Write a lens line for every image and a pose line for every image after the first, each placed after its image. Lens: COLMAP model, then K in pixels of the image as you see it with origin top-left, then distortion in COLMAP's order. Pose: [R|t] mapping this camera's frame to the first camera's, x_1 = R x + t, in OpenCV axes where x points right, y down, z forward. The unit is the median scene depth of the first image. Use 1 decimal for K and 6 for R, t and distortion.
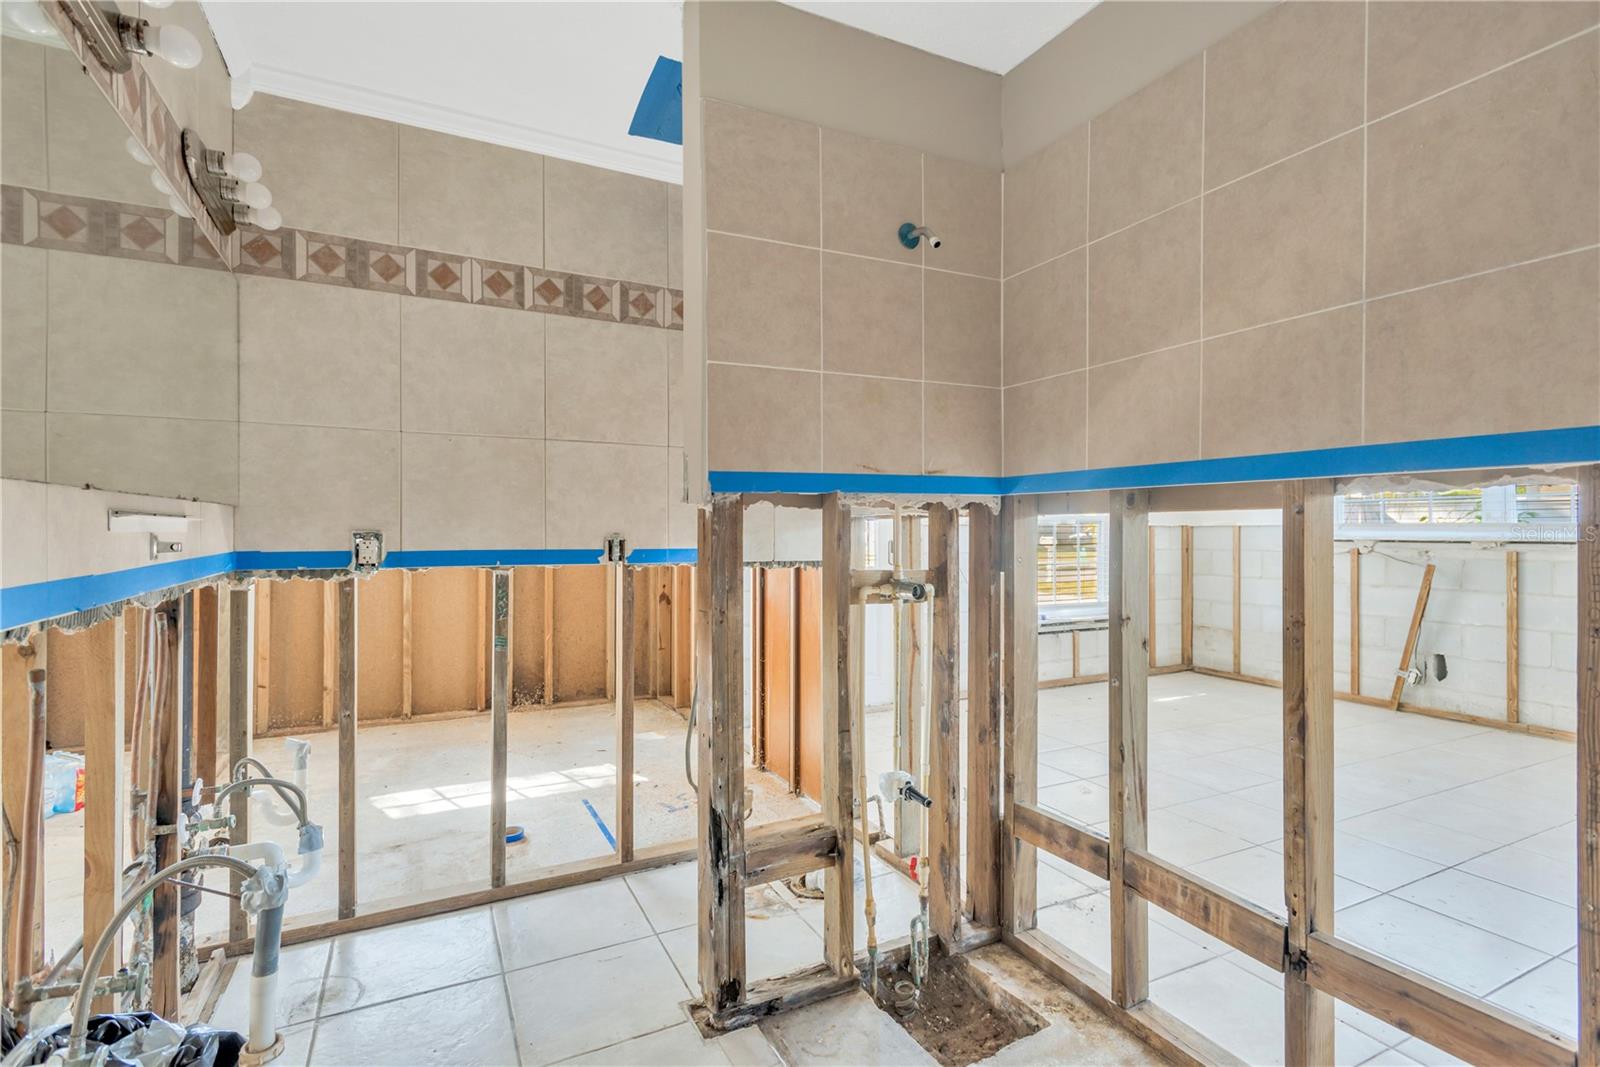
lens RADIAL K [[750.2, 0, 800.0], [0, 750.2, 533.5], [0, 0, 1]] dist [0.021257, -0.008204]
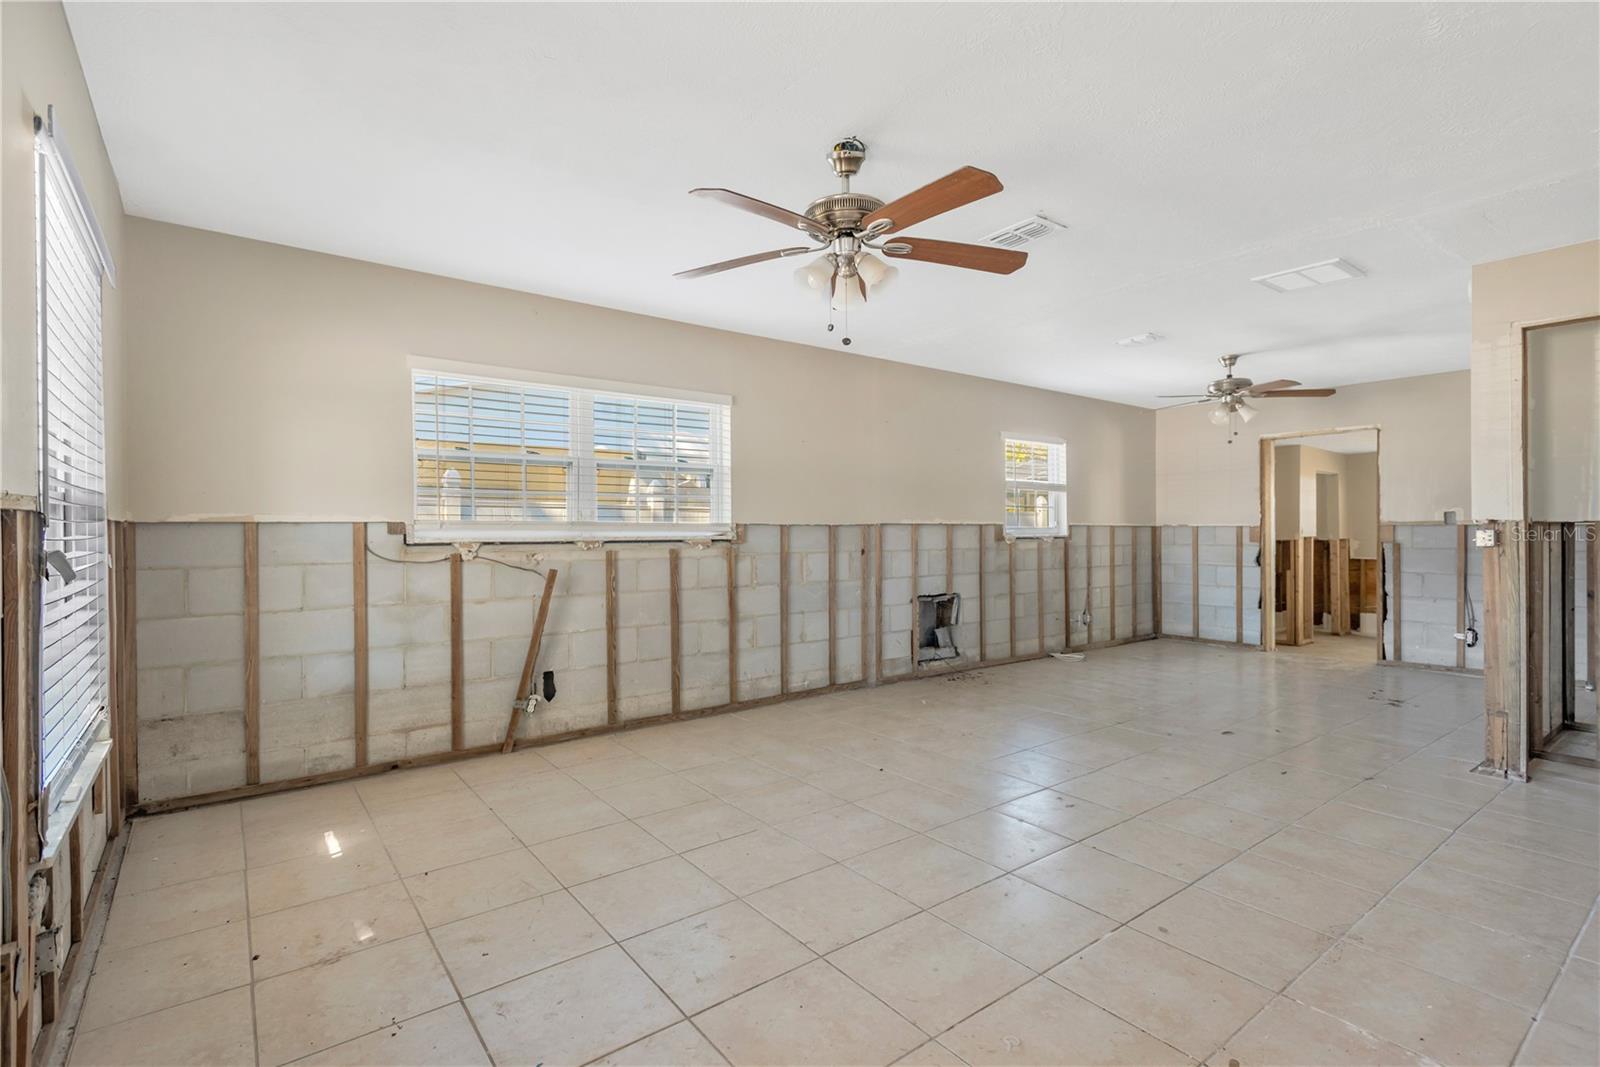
lens RADIAL K [[750.2, 0, 800.0], [0, 750.2, 533.5], [0, 0, 1]] dist [0.021257, -0.008204]
pose [[-0.195683, 0.000757, 0.980667, -0.064591], [0.010307, 0.999946, 0.001285, 0.002157], [-0.980613, 0.010359, -0.195680, 0.853723]]
